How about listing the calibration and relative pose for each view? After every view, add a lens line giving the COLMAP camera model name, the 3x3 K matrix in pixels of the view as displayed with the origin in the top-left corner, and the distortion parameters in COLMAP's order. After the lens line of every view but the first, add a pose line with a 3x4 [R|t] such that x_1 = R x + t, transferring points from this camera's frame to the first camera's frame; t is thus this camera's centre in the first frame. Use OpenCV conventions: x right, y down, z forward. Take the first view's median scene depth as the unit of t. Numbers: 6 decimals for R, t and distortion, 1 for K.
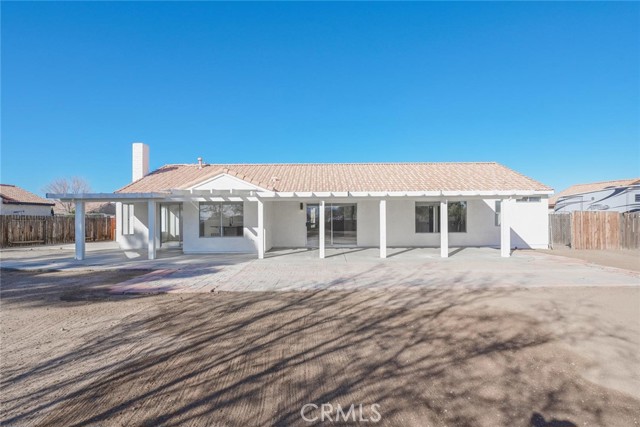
lens RADIAL K [[321.2, 0, 320.0], [0, 321.2, 215.6], [0, 0, 1]] dist [0.017709, 0.000120]
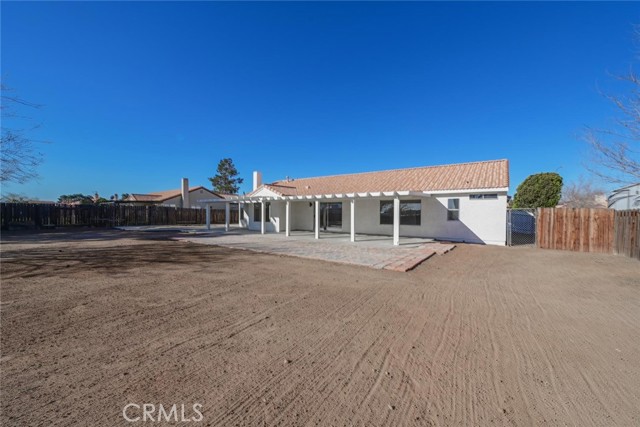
lens RADIAL K [[256.9, 0, 319.4], [0, 256.9, 214.2], [0, 0, 1]] dist [-0.001708, -0.000148]
pose [[0.803378, 0.016704, -0.595235, 0.716719], [-0.004135, 0.999739, 0.022475, -0.009985], [0.595455, -0.015594, 0.803238, 0.013722]]
